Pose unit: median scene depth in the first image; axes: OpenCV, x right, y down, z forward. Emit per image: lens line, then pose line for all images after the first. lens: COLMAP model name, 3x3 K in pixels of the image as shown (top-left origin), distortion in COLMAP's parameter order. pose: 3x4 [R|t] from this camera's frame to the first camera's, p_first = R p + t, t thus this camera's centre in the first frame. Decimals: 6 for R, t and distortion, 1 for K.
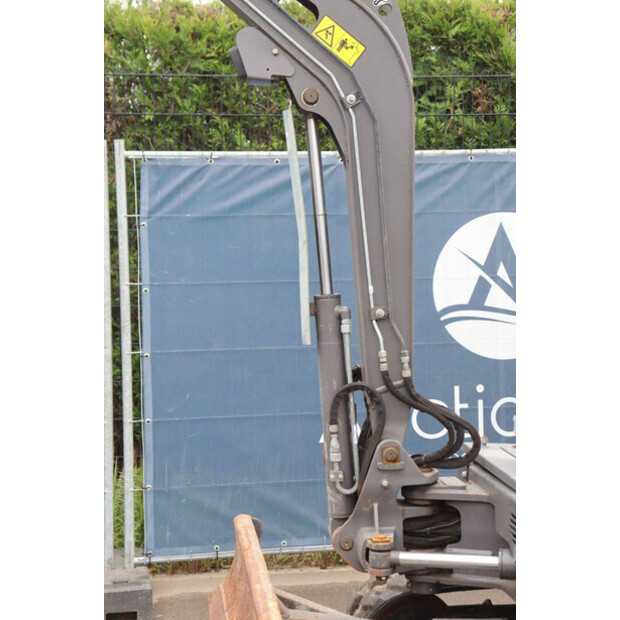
lens RADIAL K [[1373.4, 0, 310.0], [0, 1373.4, 310.0], [0, 0, 1]] dist [0.047494, 5.176734]
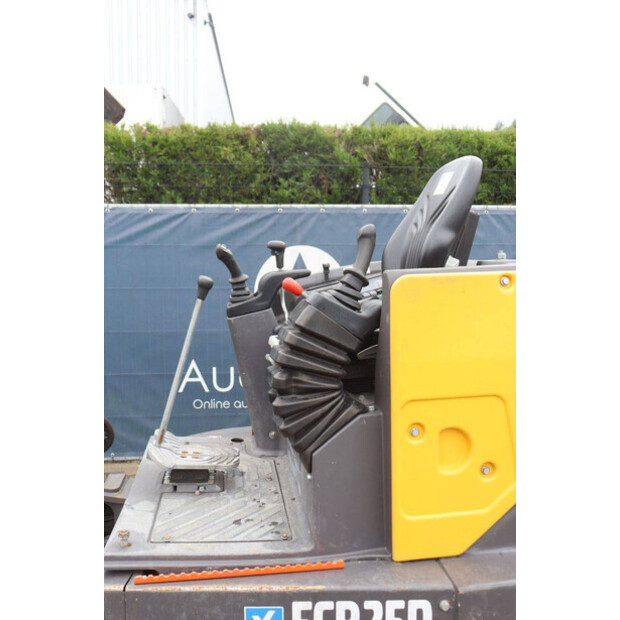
lens RADIAL K [[566.8, 0, 310.0], [0, 566.8, 310.0], [0, 0, 1]] dist [-0.133180, 0.134203]
pose [[0.997916, 0.021902, -0.060701, 0.195799], [-0.019418, 0.998962, 0.041209, -0.026103], [0.061540, -0.039944, 0.997305, 0.381779]]
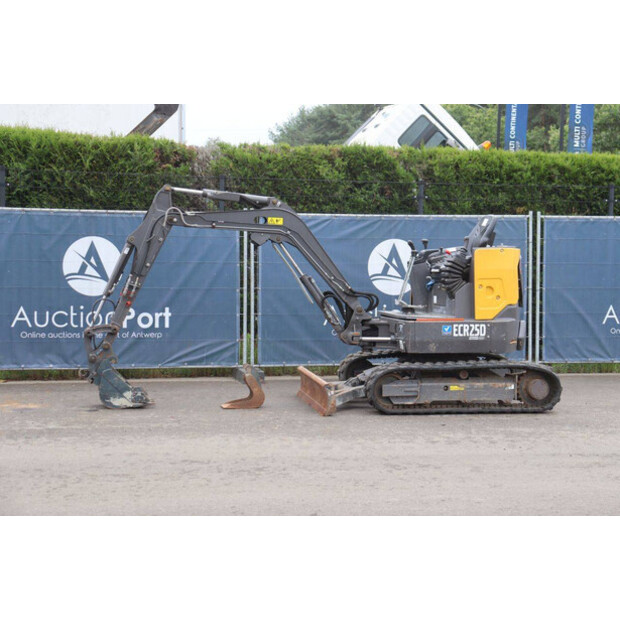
lens RADIAL K [[1151.6, 0, 310.0], [0, 1151.6, 310.0], [0, 0, 1]] dist [0.227022, 0.206729]
pose [[0.997911, 0.023733, 0.060080, -0.153282], [-0.023552, 0.999716, -0.003722, 0.078201], [-0.060151, 0.002299, 0.998187, -1.211581]]
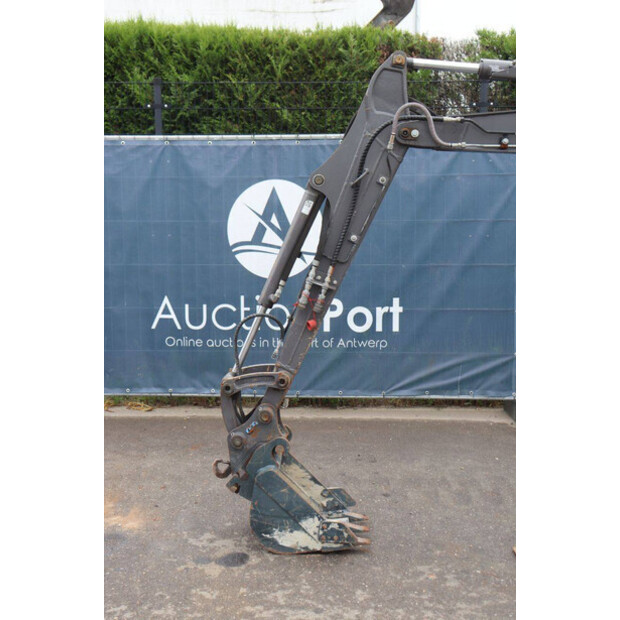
lens RADIAL K [[853.1, 0, 295.7], [0, 853.1, 310.9], [0, 0, 1]] dist [-0.004113, 0.322769]
pose [[0.983528, 0.033732, -0.177578, -0.231885], [-0.018674, 0.996138, 0.085795, 0.006685], [0.179786, -0.081065, 0.980360, 0.021889]]
